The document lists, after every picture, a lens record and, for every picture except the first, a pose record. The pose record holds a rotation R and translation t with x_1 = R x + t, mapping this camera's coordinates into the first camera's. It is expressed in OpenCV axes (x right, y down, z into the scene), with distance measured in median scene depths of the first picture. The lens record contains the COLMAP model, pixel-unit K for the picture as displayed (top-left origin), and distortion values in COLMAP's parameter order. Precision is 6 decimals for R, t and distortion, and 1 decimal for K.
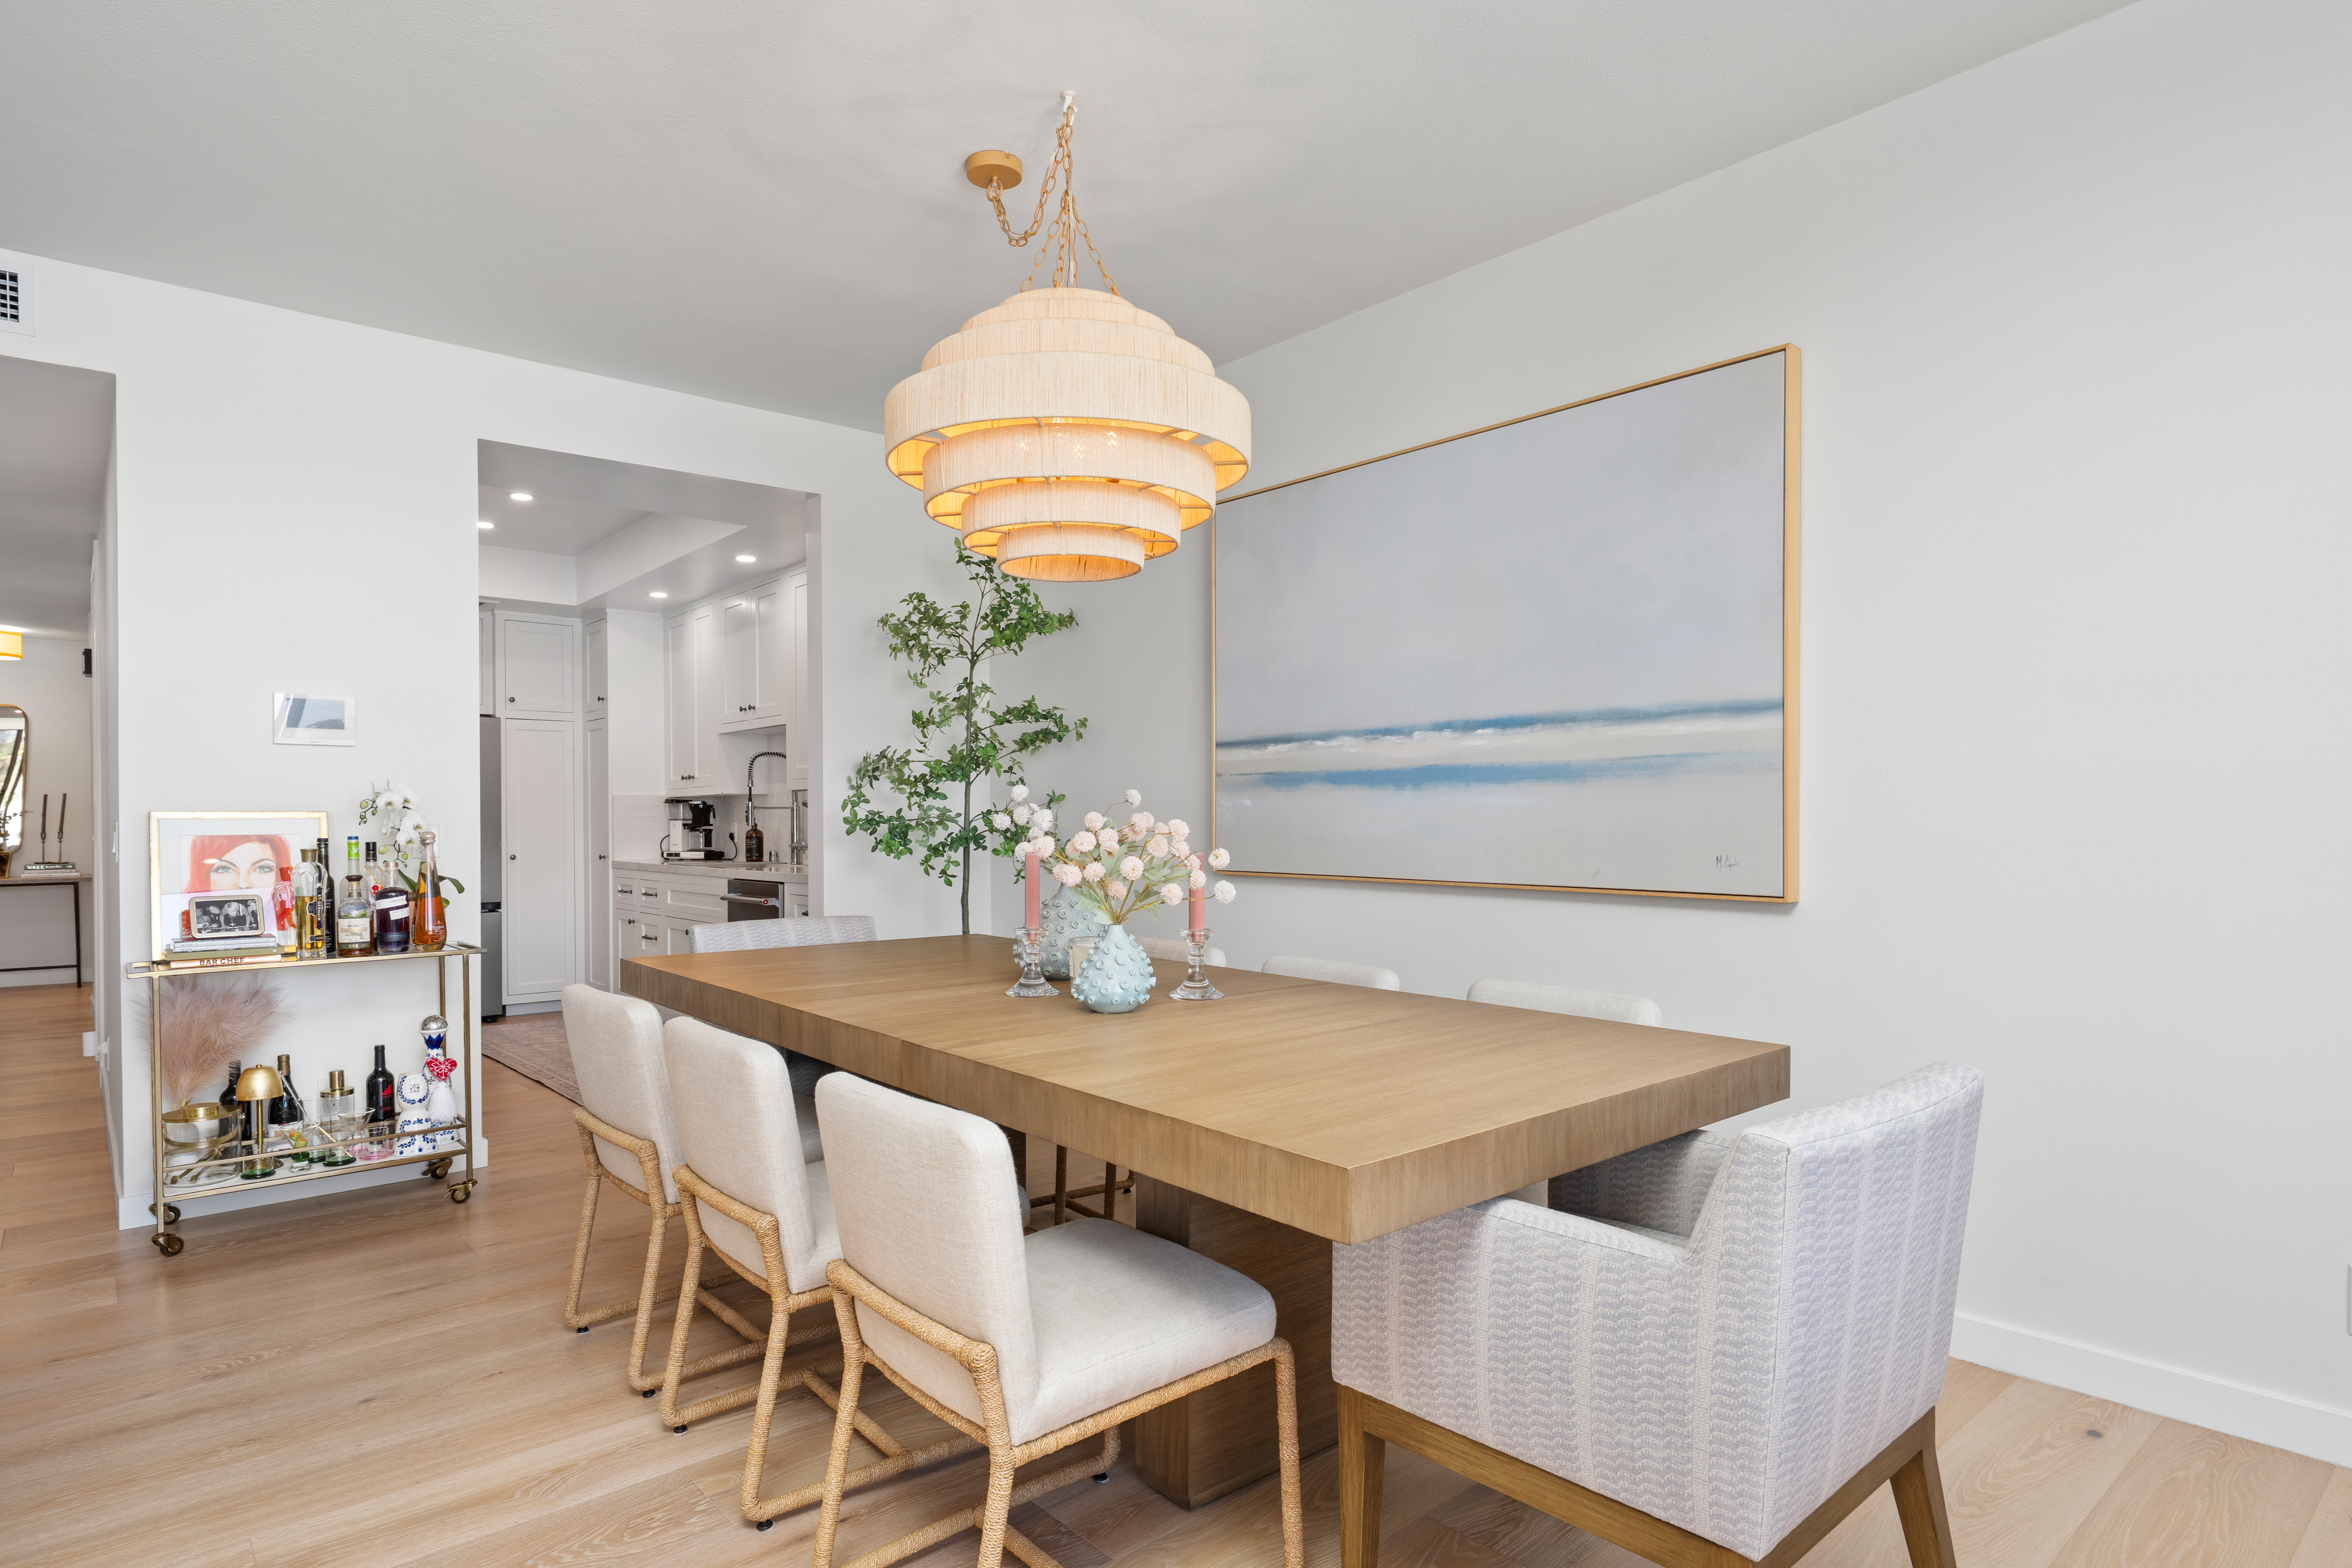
lens RADIAL K [[1299.7, 0, 1162.5], [0, 1299.7, 832.5], [0, 0, 1]] dist [-0.006409, -0.001164]
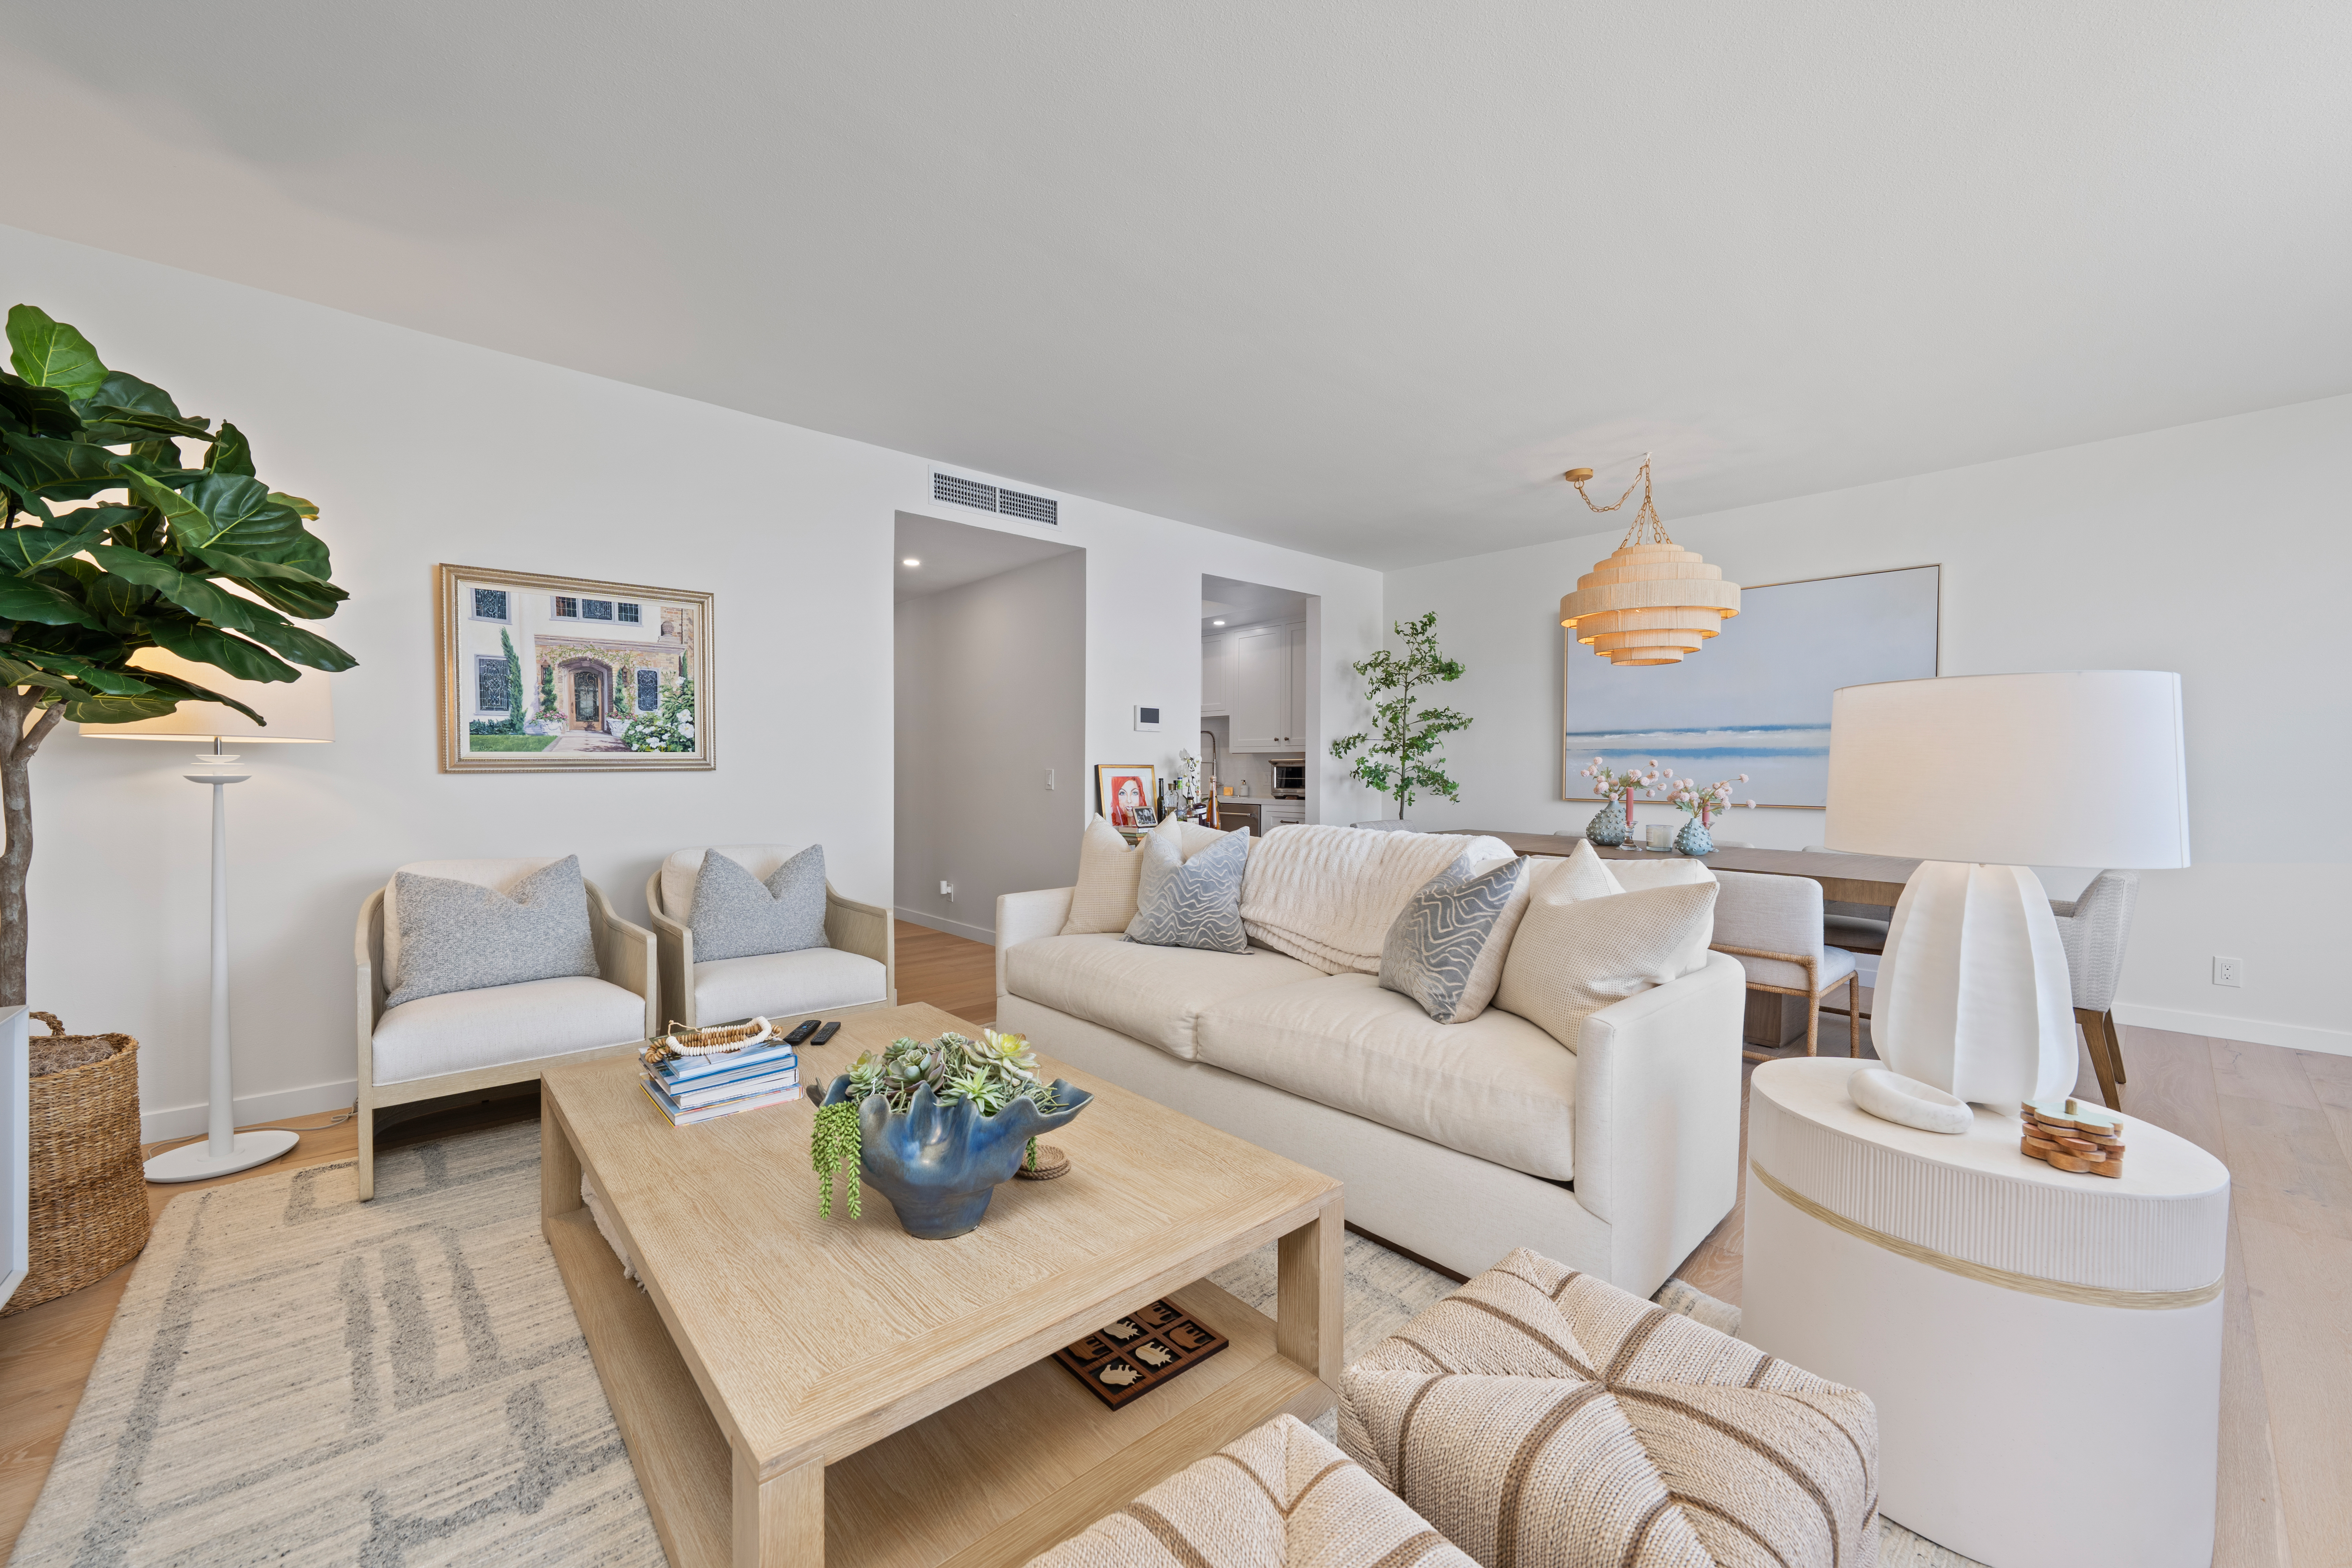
lens RADIAL K [[913.0, 0, 1185.3], [0, 913.0, 785.2], [0, 0, 1]] dist [0.000968, 0.001450]
pose [[0.999503, 0.007884, 0.030529, -0.602925], [-0.008104, 0.999942, 0.007103, 0.004463], [-0.030471, -0.007346, 0.999509, -0.374947]]
